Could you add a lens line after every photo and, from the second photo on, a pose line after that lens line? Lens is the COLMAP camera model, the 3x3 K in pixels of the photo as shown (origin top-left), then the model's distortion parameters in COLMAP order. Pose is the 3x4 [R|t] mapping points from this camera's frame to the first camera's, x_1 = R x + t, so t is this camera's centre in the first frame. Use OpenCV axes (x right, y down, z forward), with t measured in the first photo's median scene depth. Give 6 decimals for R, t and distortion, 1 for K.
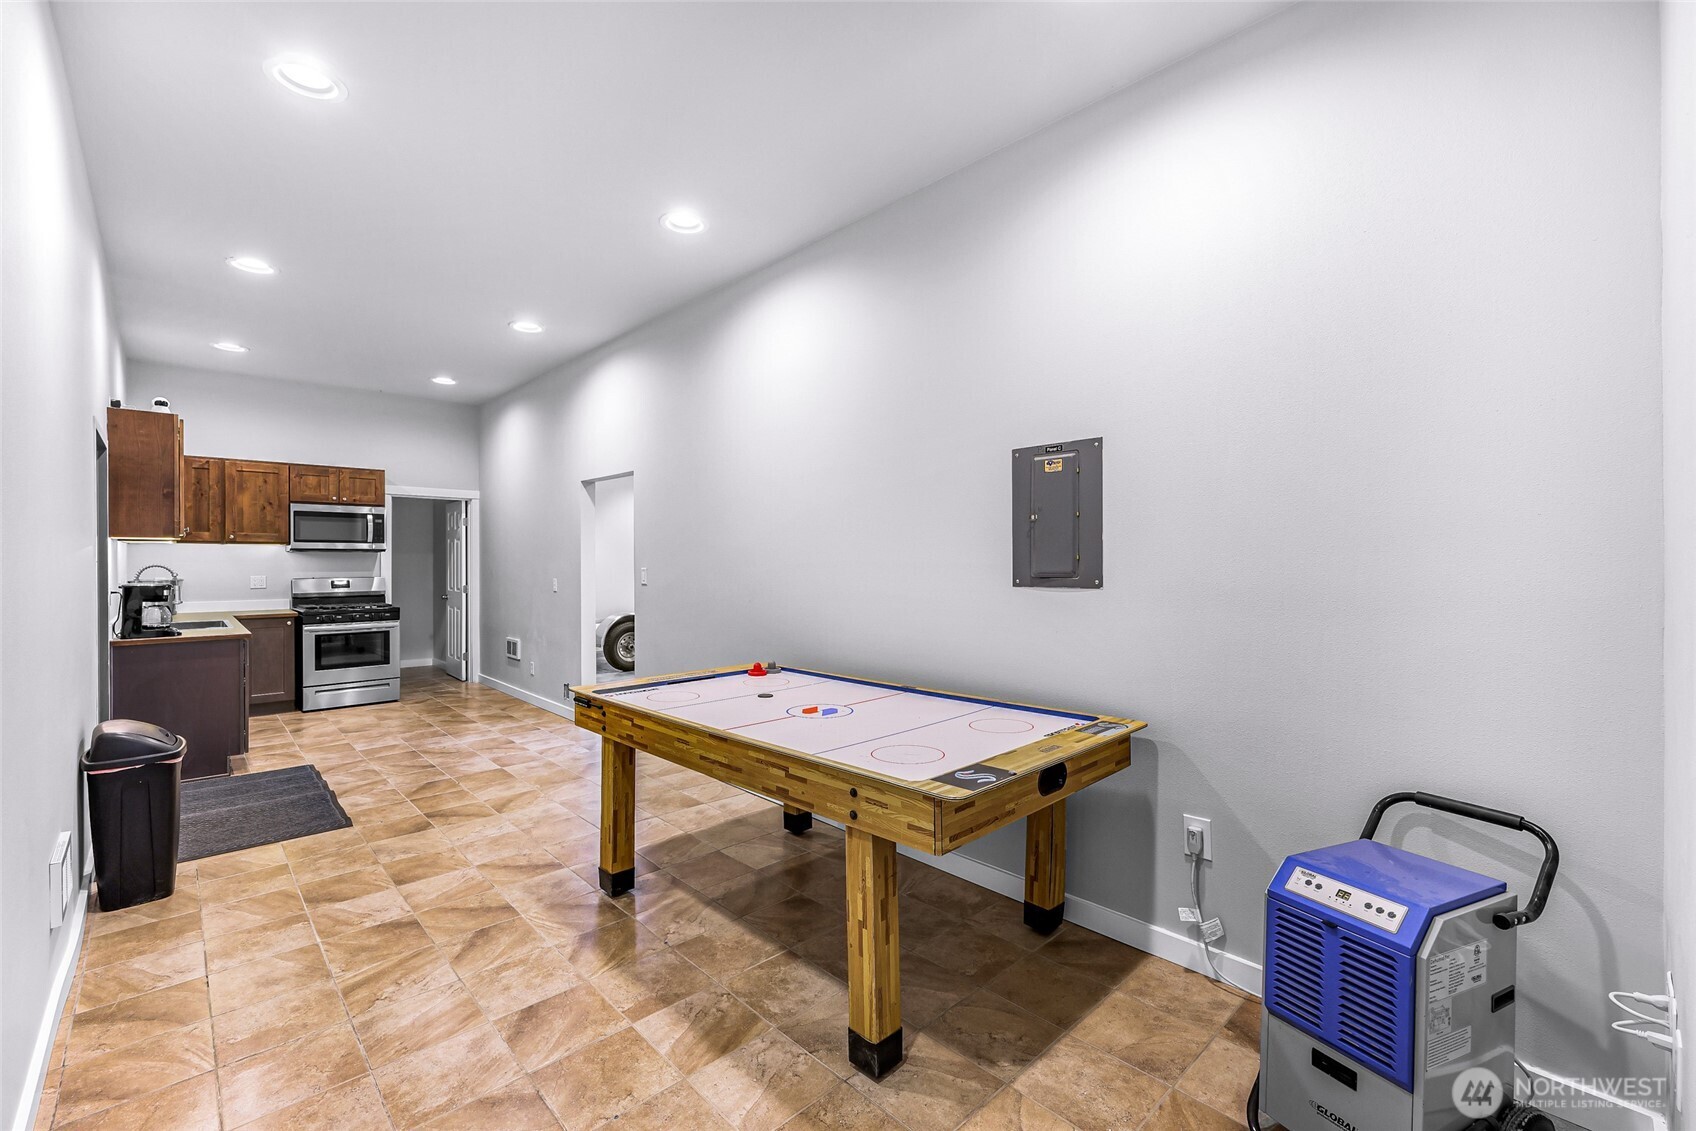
lens RADIAL K [[717.3, 0, 848.7], [0, 717.3, 568.6], [0, 0, 1]] dist [0.003113, -0.000257]
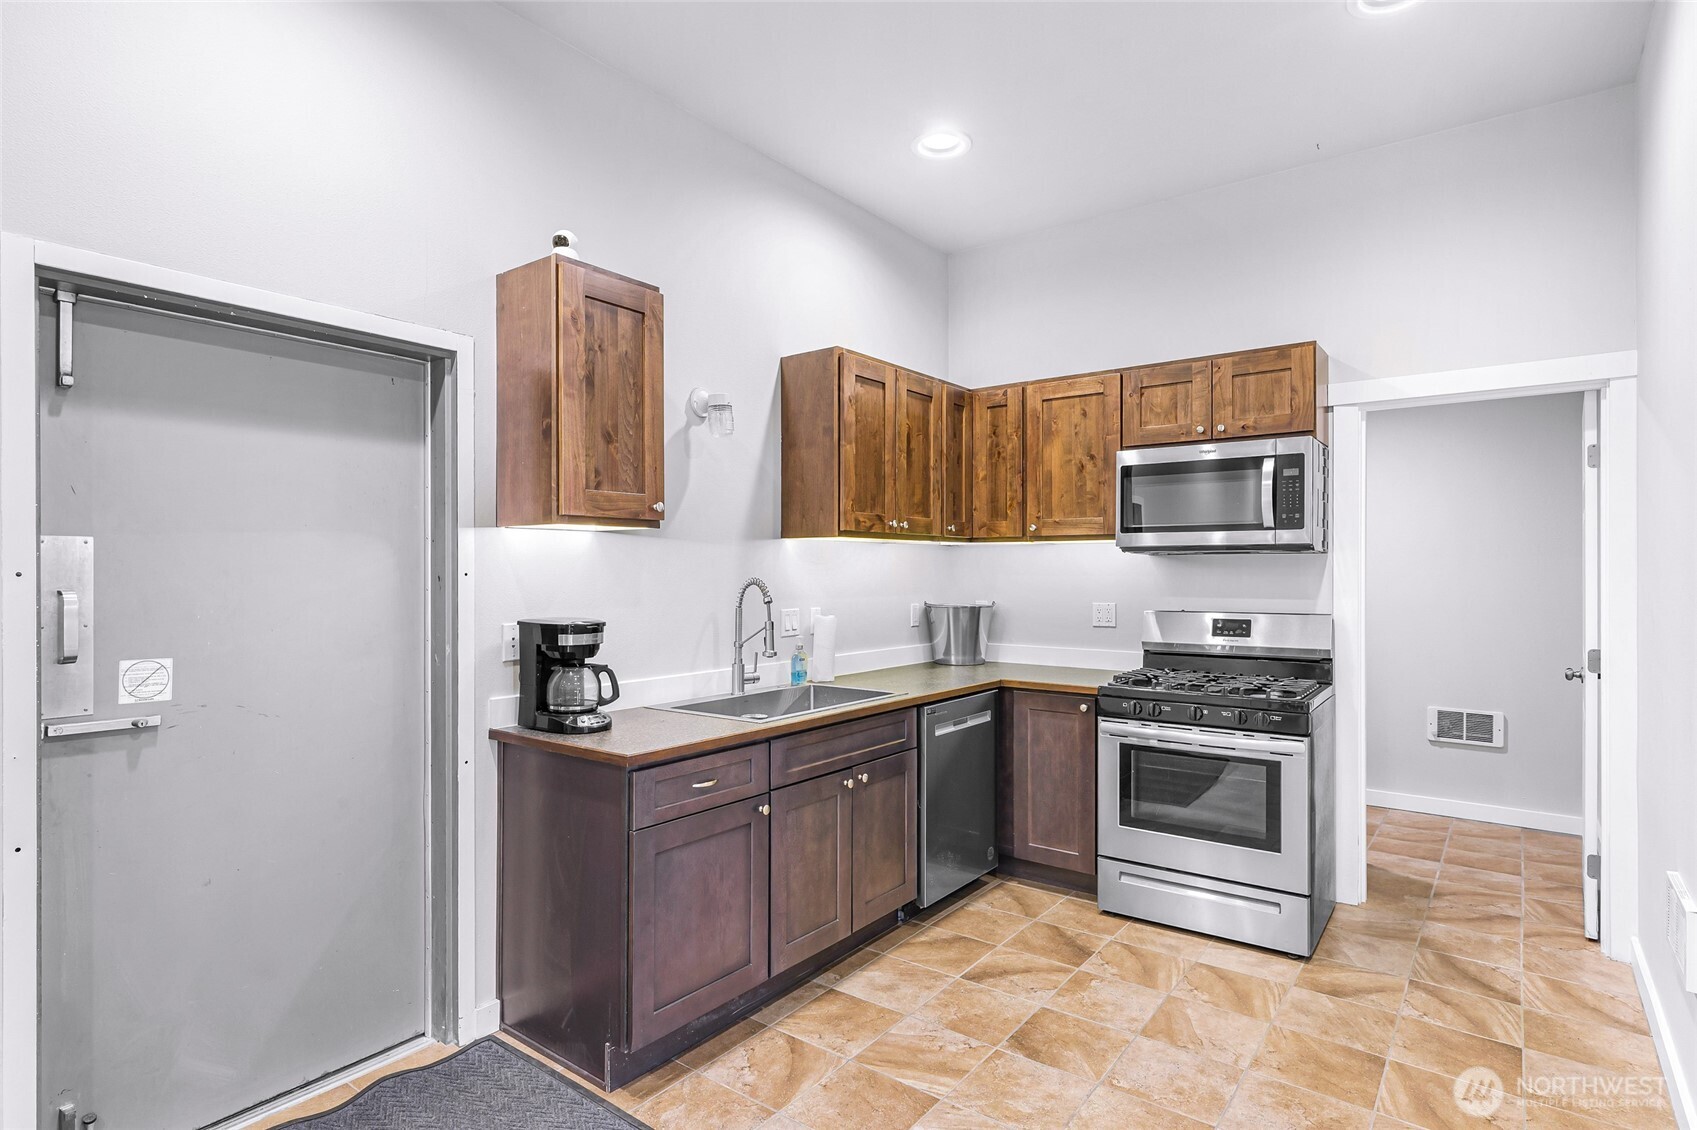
lens RADIAL K [[879.6, 0, 851.5], [0, 879.6, 566.8], [0, 0, 1]] dist [-0.000769, -0.000179]
pose [[0.160870, -0.006510, -0.986954, -0.233859], [-0.012885, 0.999879, -0.008695, -0.007841], [0.986892, 0.014116, 0.160766, 0.730136]]
